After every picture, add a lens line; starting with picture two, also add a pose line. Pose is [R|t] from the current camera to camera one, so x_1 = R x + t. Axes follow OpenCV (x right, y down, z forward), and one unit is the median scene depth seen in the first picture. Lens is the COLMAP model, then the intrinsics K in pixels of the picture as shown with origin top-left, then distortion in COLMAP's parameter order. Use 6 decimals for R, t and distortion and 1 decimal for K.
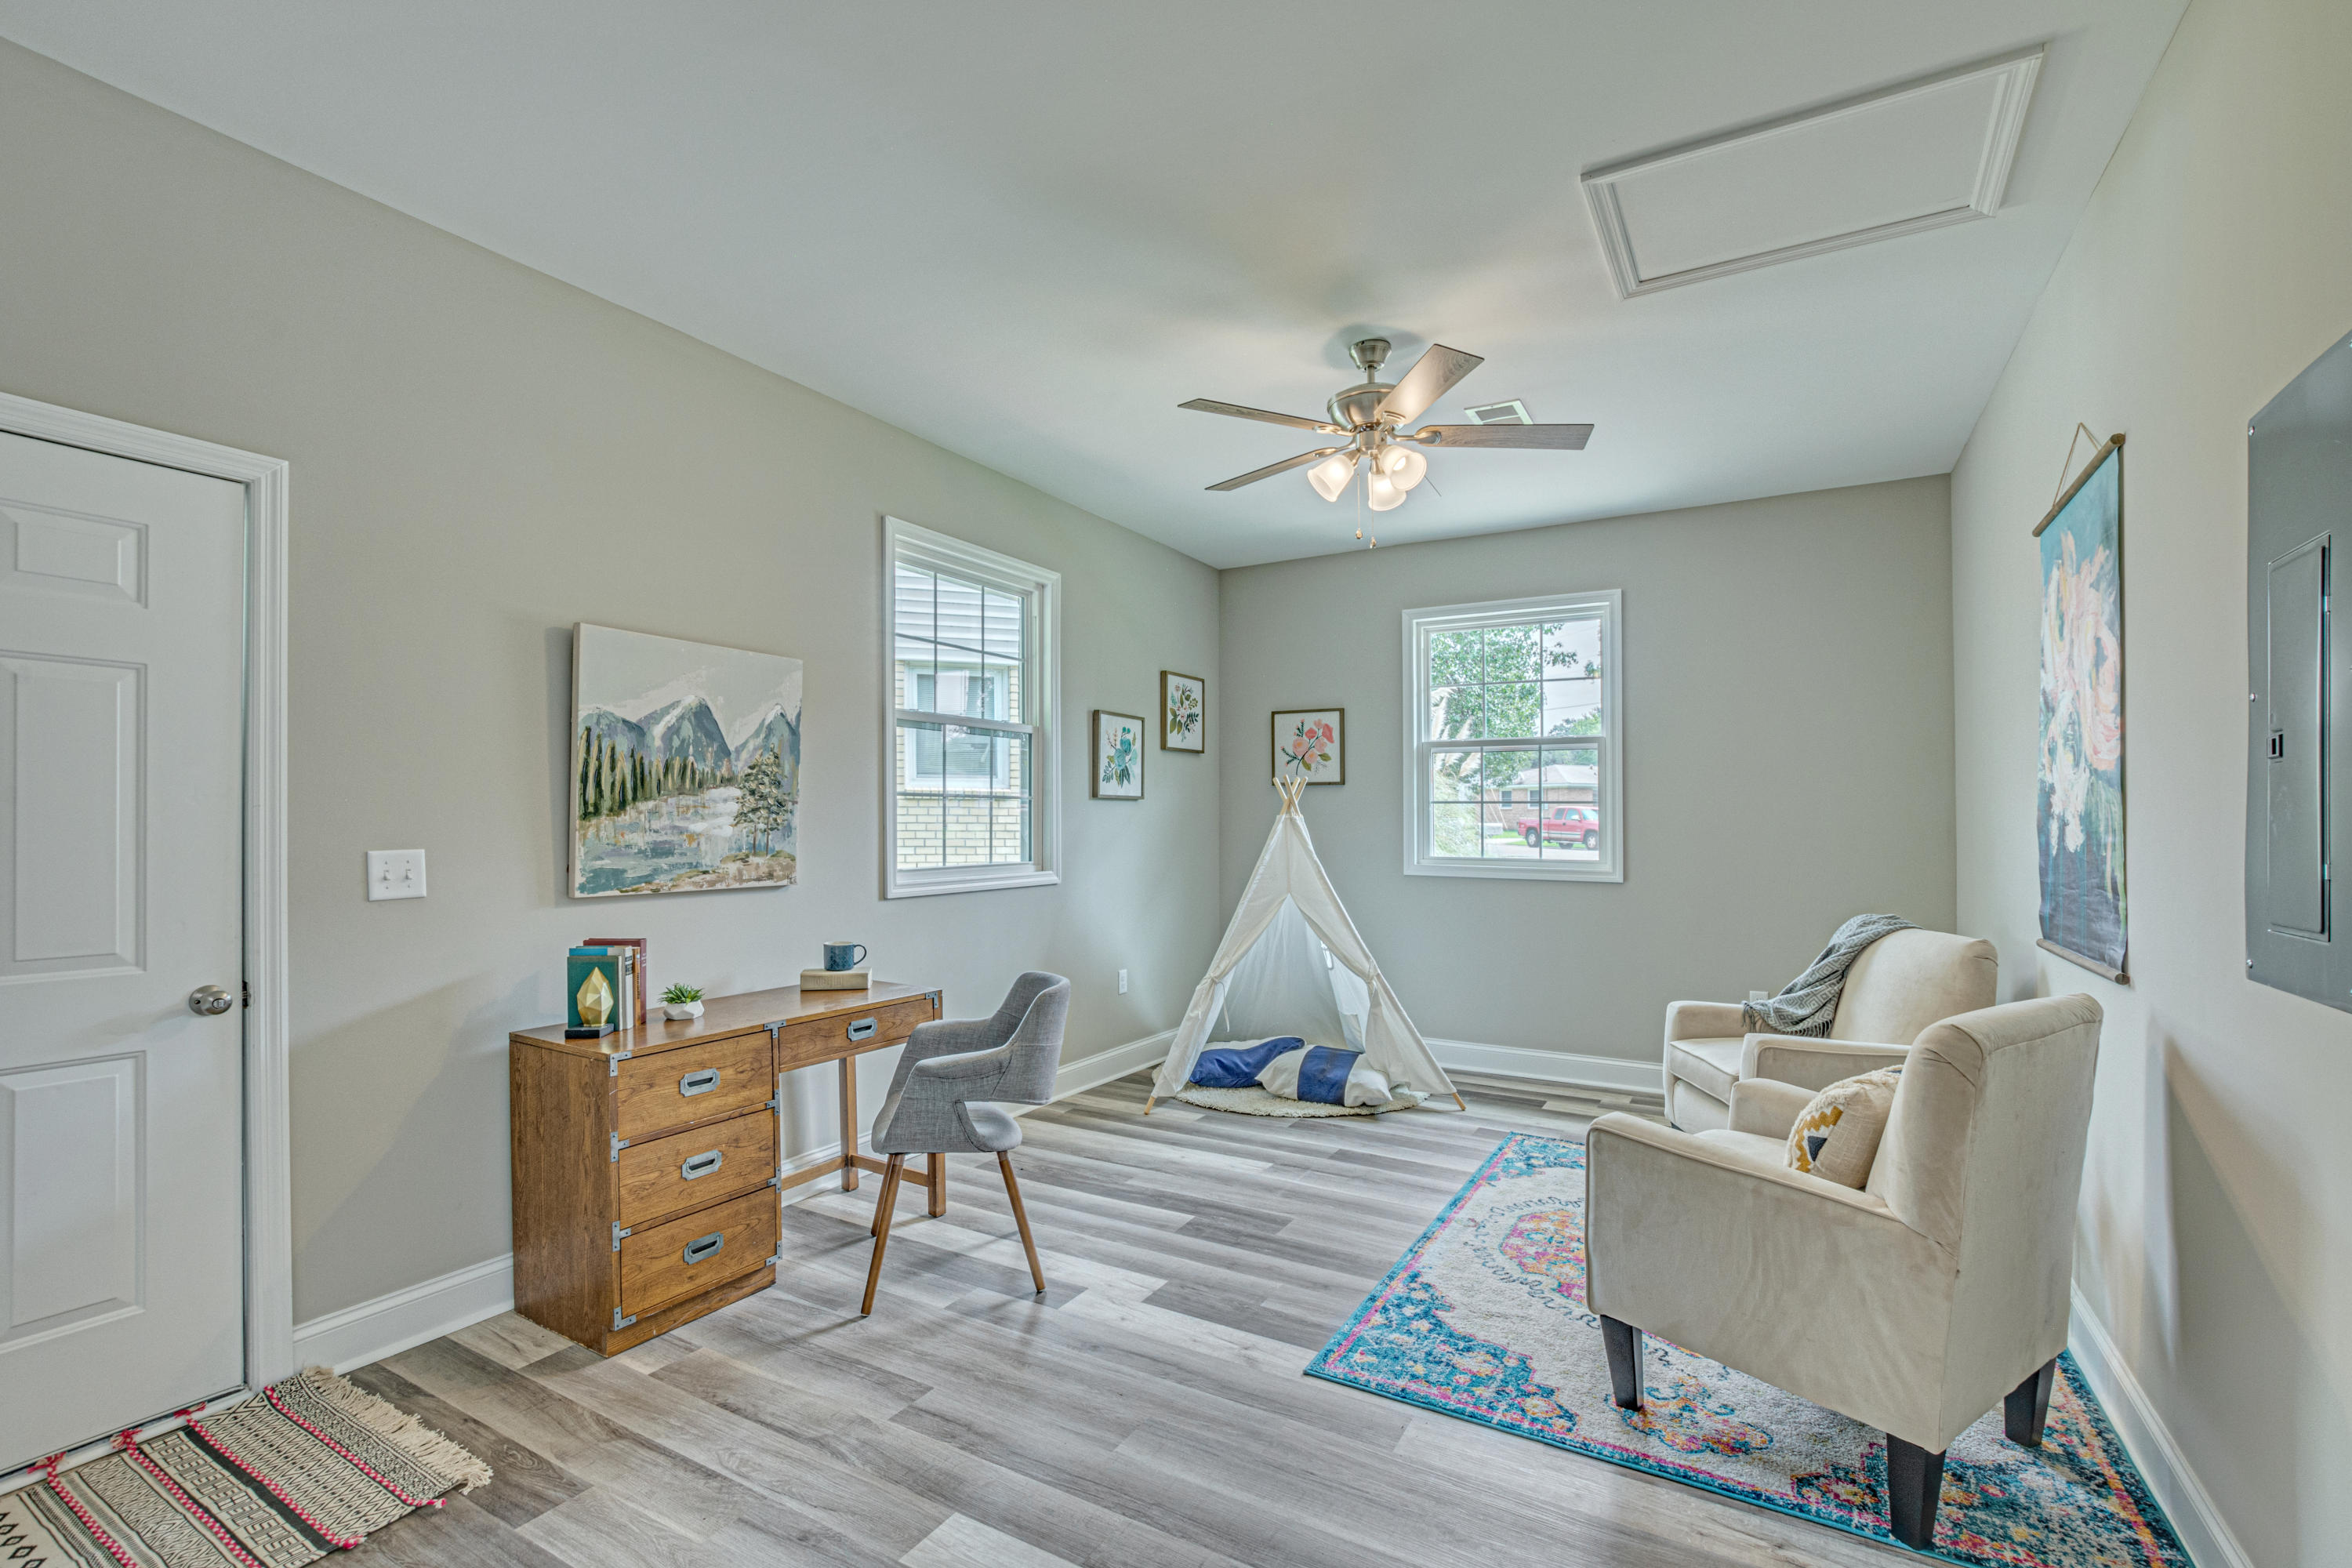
lens RADIAL K [[1050.5, 0, 1173.3], [0, 1050.5, 805.7], [0, 0, 1]] dist [-0.022753, -0.000448]
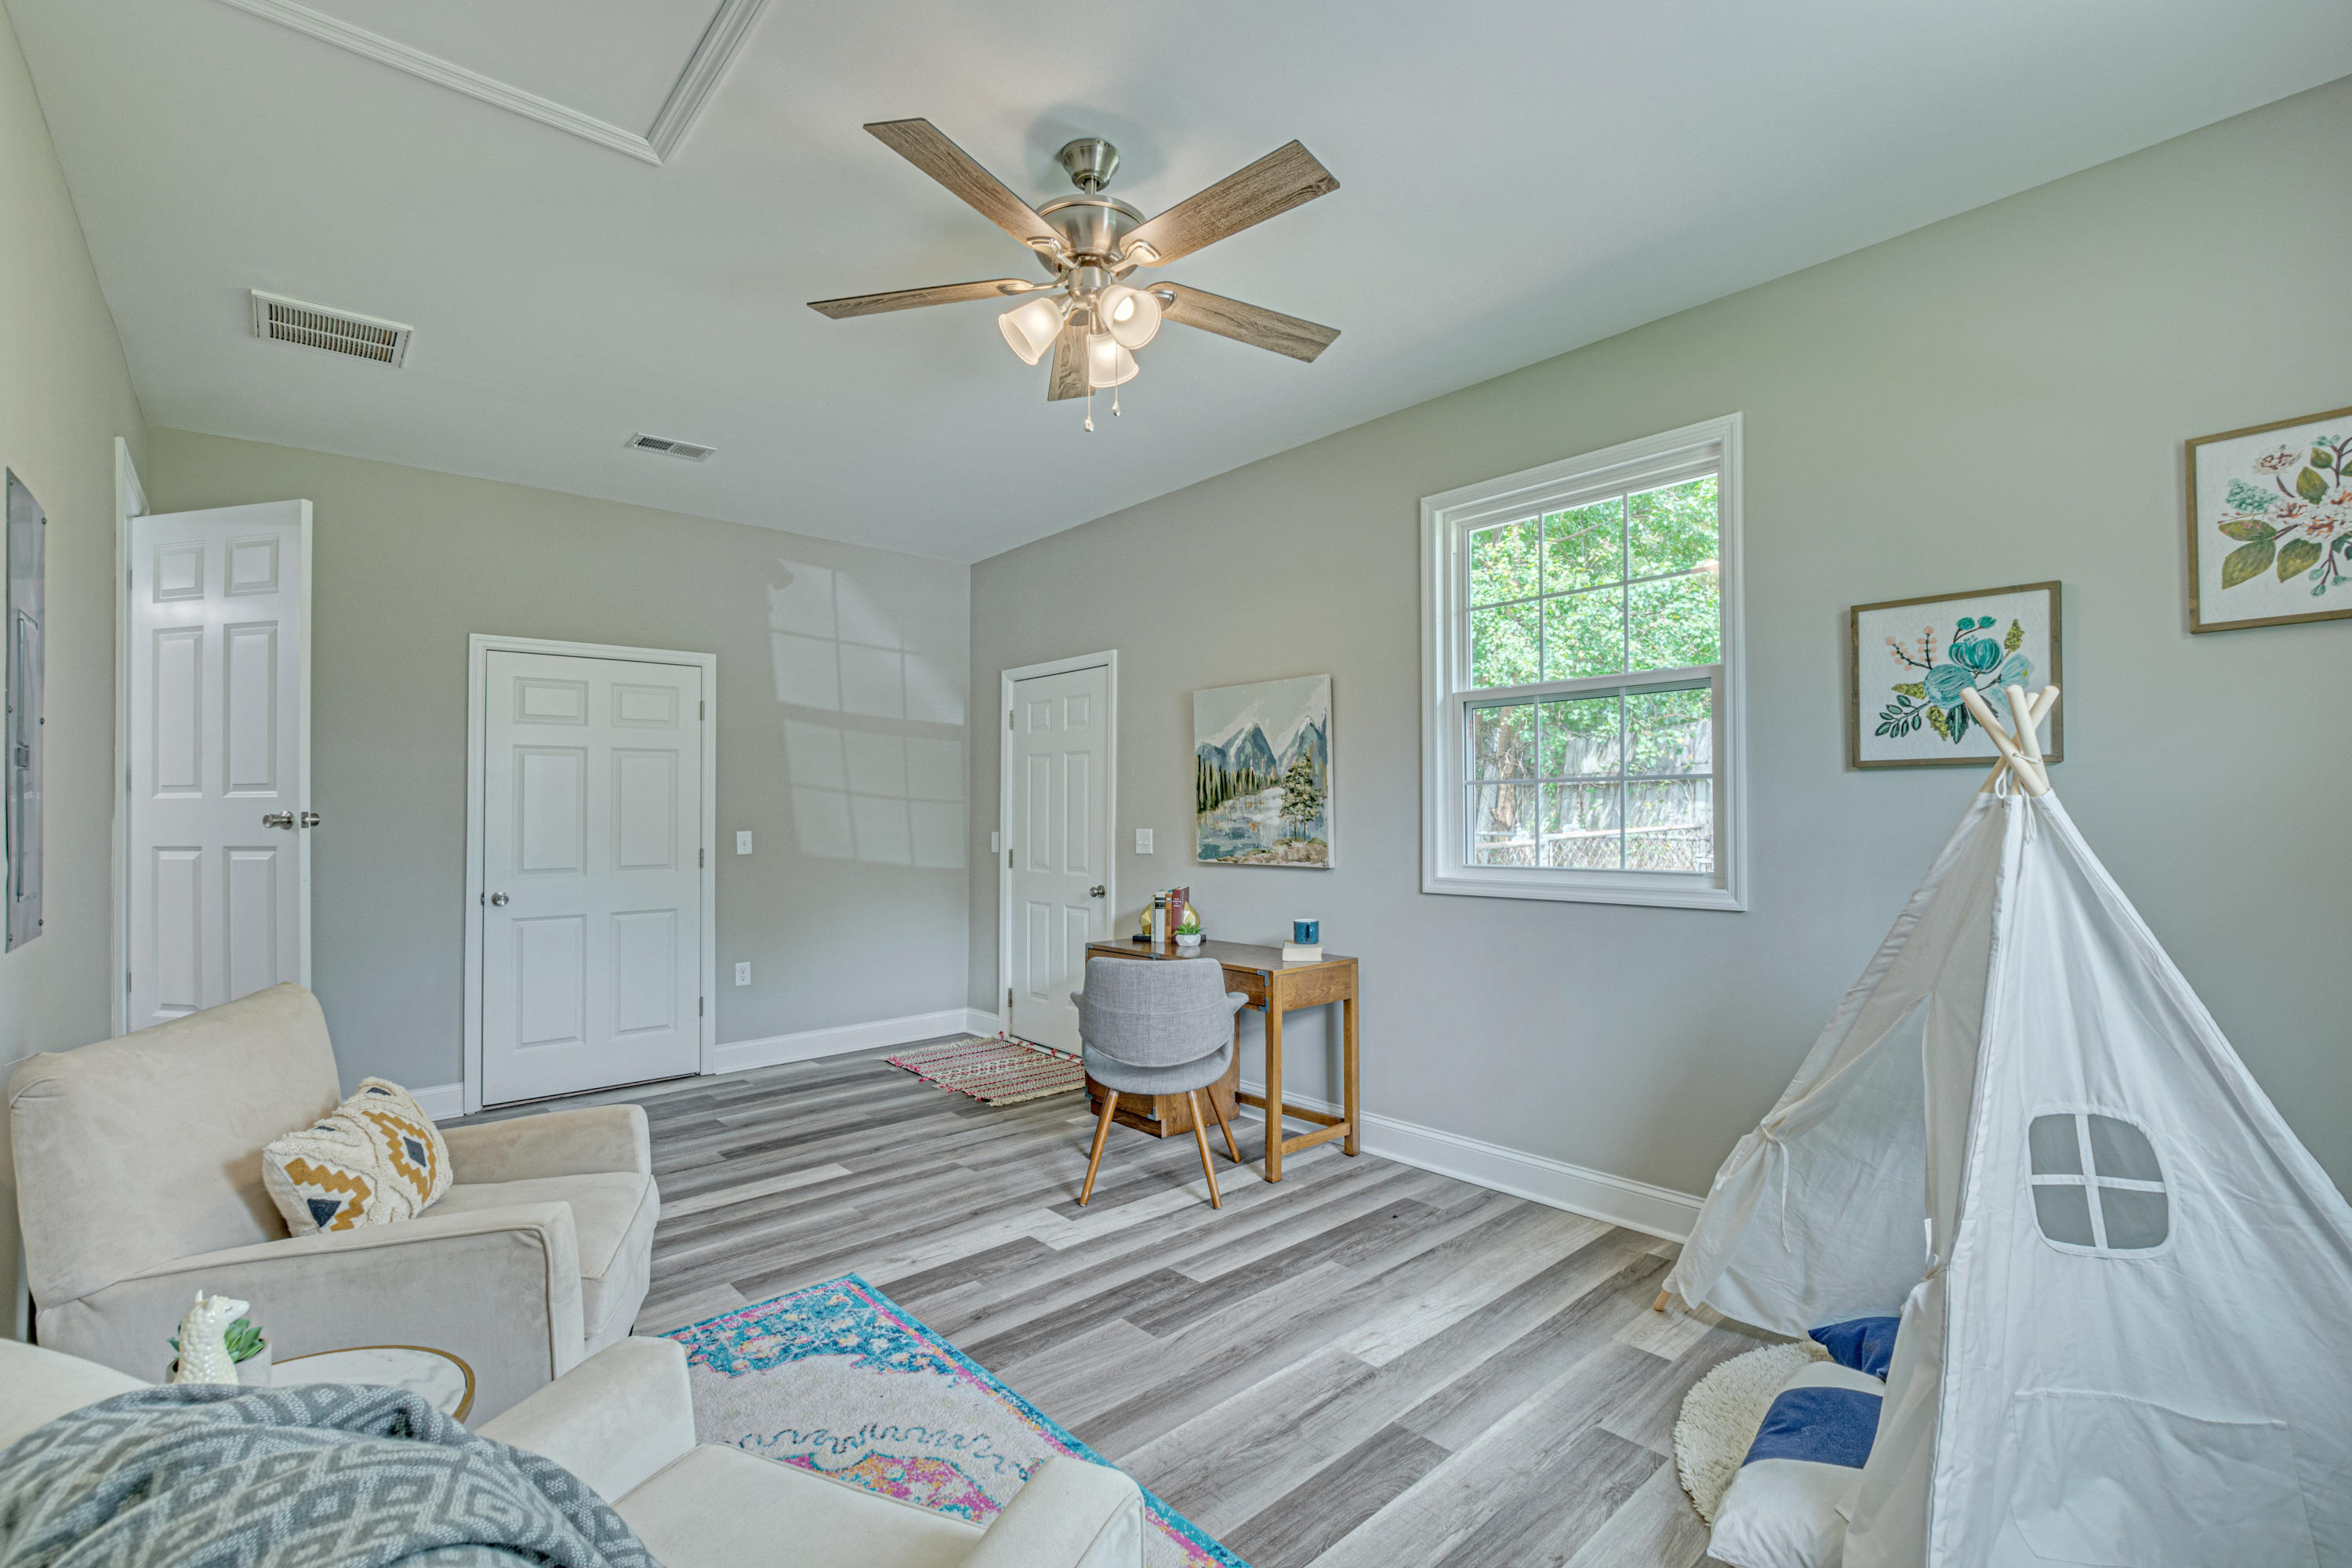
lens RADIAL K [[1050.5, 0, 1173.9], [0, 1050.5, 797.9], [0, 0, 1]] dist [-0.022753, -0.000448]
pose [[-0.316852, -0.014624, -0.948362, 0.879062], [0.018260, 0.999602, -0.021515, 0.021721], [0.948299, -0.024134, -0.316459, 1.328005]]
